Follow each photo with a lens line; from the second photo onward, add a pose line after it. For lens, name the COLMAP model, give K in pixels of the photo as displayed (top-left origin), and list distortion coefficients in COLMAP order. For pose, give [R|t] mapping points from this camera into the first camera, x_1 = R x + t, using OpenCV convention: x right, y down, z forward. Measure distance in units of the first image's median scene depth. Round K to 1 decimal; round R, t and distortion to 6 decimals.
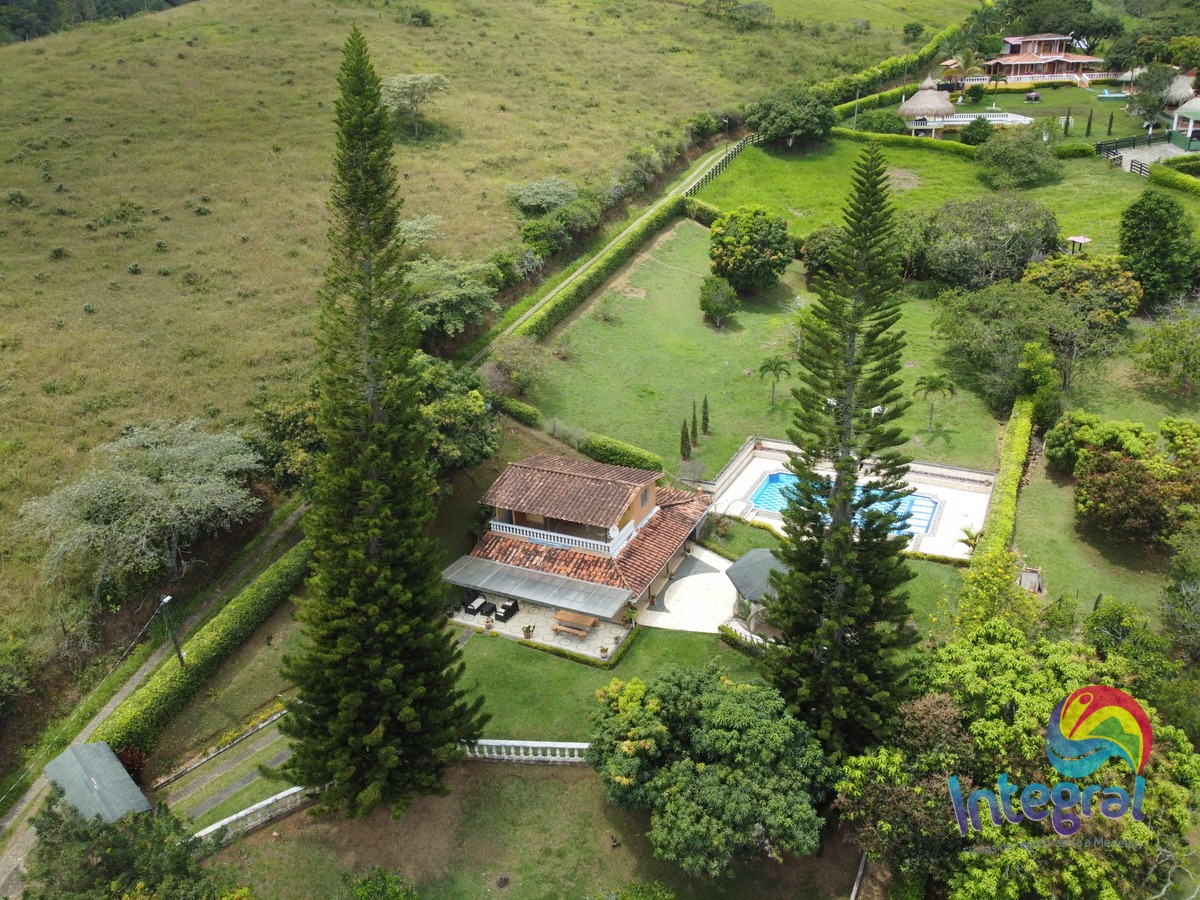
lens RADIAL K [[908.6, 0, 595.1], [0, 908.6, 450.6], [0, 0, 1]] dist [-0.008192, 0.009813]
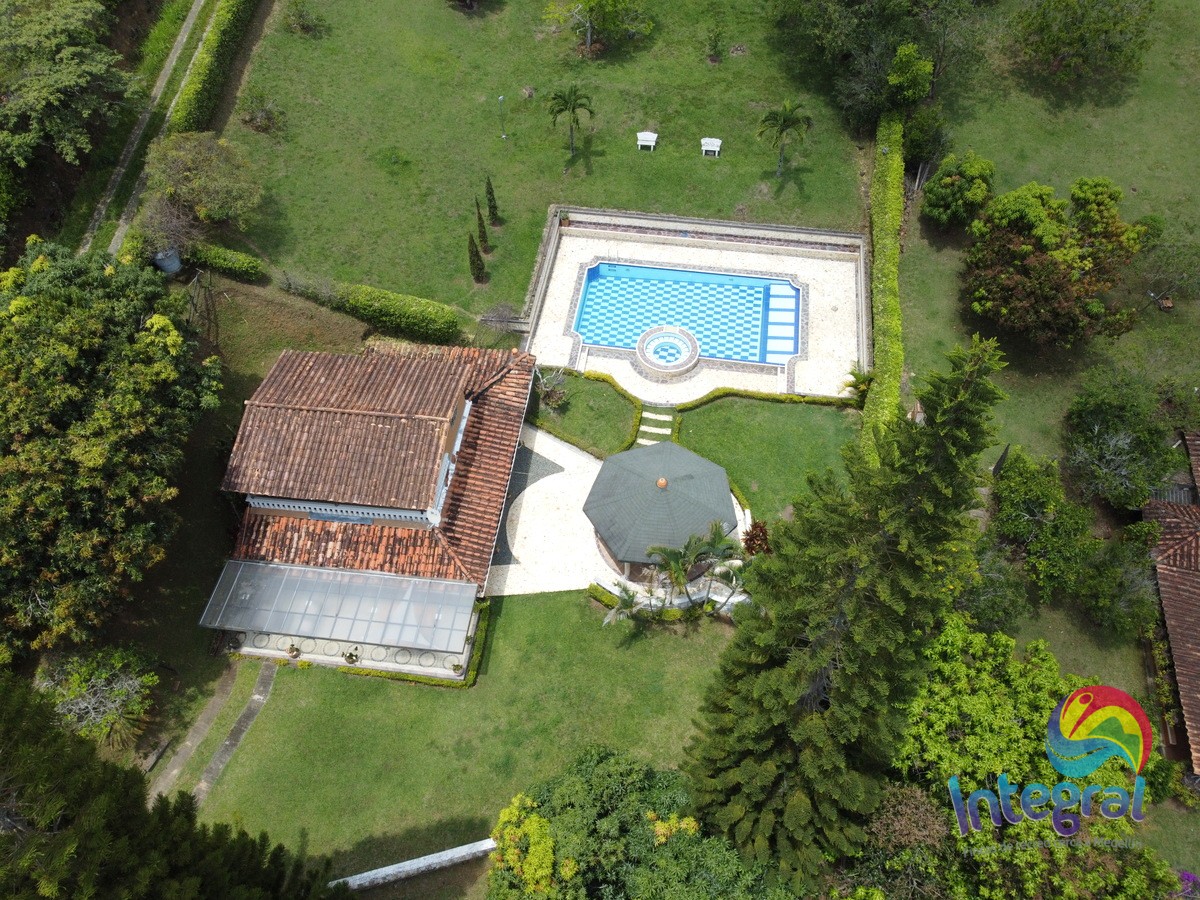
lens RADIAL K [[908.6, 0, 595.1], [0, 908.6, 450.6], [0, 0, 1]] dist [-0.008192, 0.009813]
pose [[0.950179, -0.242162, 0.196258, 0.011465], [0.111471, 0.851981, 0.511569, -0.260339], [-0.291090, -0.464205, 0.836529, 0.317286]]
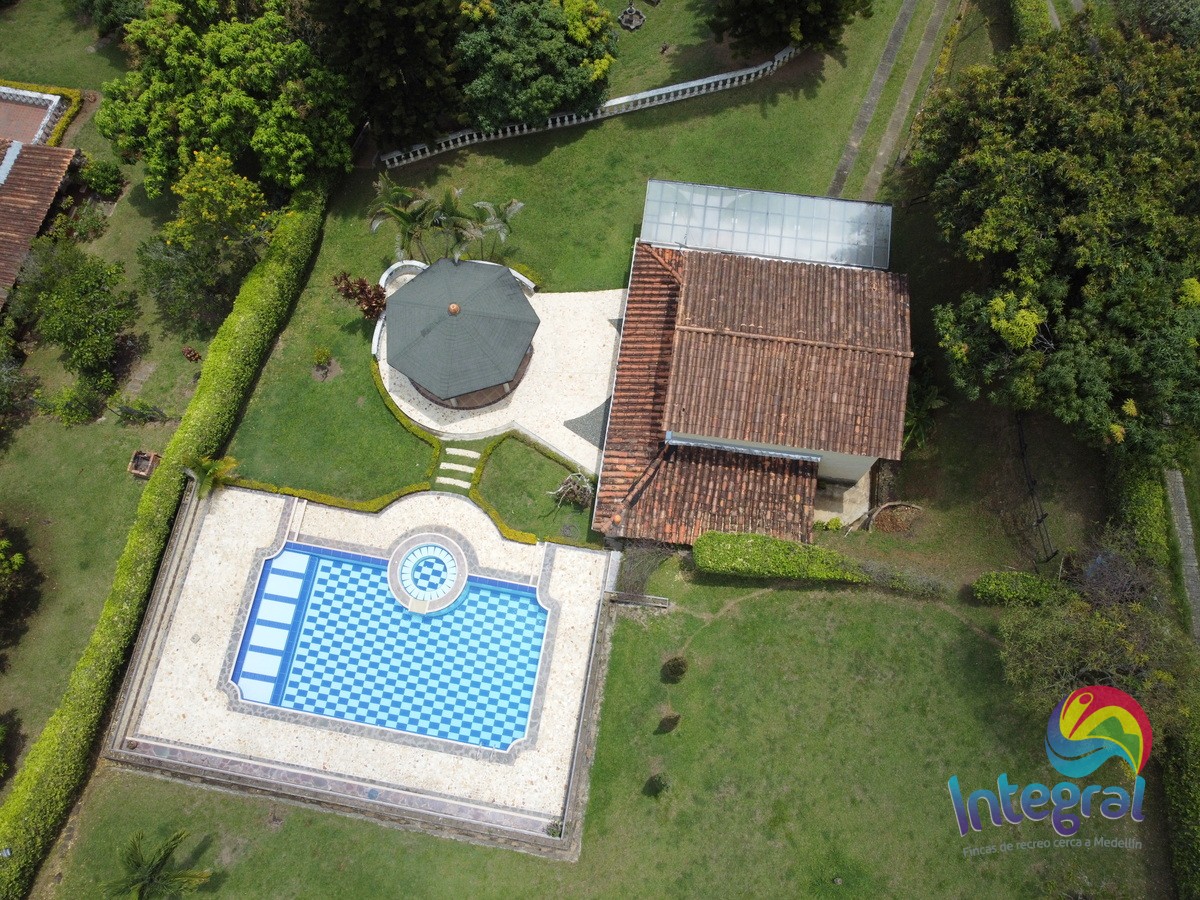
lens RADIAL K [[908.6, 0, 595.1], [0, 908.6, 450.6], [0, 0, 1]] dist [-0.008192, 0.009813]
pose [[-0.954032, 0.295845, -0.047953, 0.143540], [-0.069614, -0.063116, 0.995575, -0.538613], [0.291509, 0.953149, 0.080809, 0.900500]]
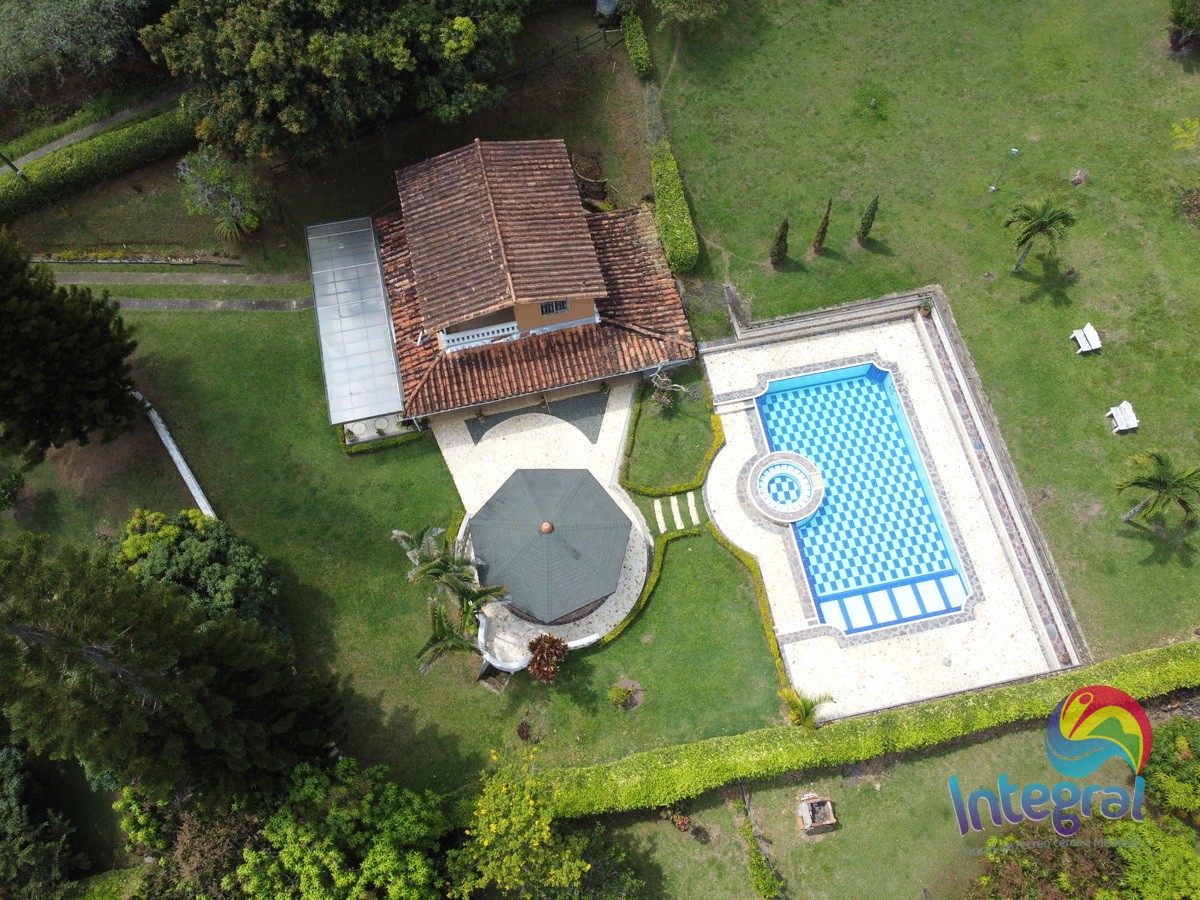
lens RADIAL K [[908.6, 0, 595.1], [0, 908.6, 450.6], [0, 0, 1]] dist [-0.008192, 0.009813]
pose [[0.620038, 0.723571, -0.303311, 0.340100], [-0.303639, 0.577775, 0.757614, -0.394260], [0.723433, -0.377653, 0.577947, 0.529661]]
